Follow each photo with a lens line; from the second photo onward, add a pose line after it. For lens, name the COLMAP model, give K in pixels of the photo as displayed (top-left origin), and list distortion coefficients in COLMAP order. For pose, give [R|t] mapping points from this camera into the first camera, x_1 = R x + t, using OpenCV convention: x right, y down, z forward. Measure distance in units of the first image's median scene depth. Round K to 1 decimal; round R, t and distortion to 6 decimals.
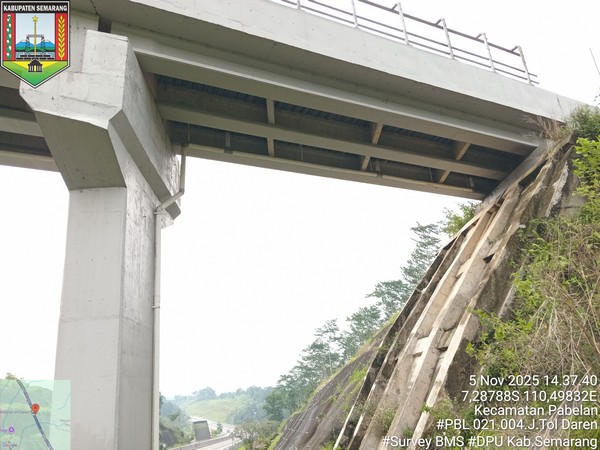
lens RADIAL K [[444.4, 0, 300.0], [0, 444.4, 225.0], [0, 0, 1]] dist [0.051039, -0.104794]
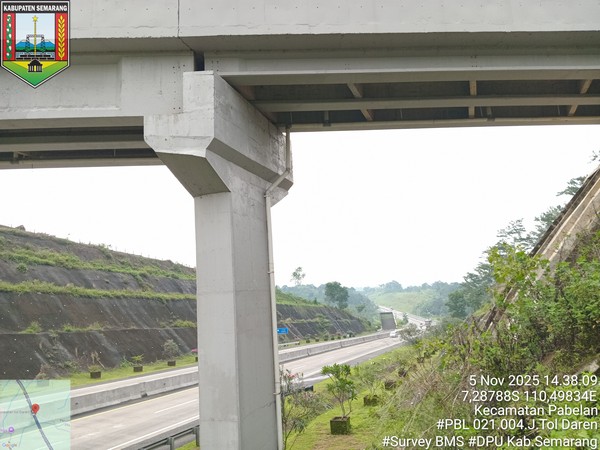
lens RADIAL K [[444.4, 0, 300.0], [0, 444.4, 225.0], [0, 0, 1]] dist [0.051039, -0.104794]
pose [[0.921521, -0.024852, -0.387532, 0.191674], [0.110152, 0.973689, 0.199492, -0.146373], [0.372378, -0.226523, 0.900012, -0.070223]]
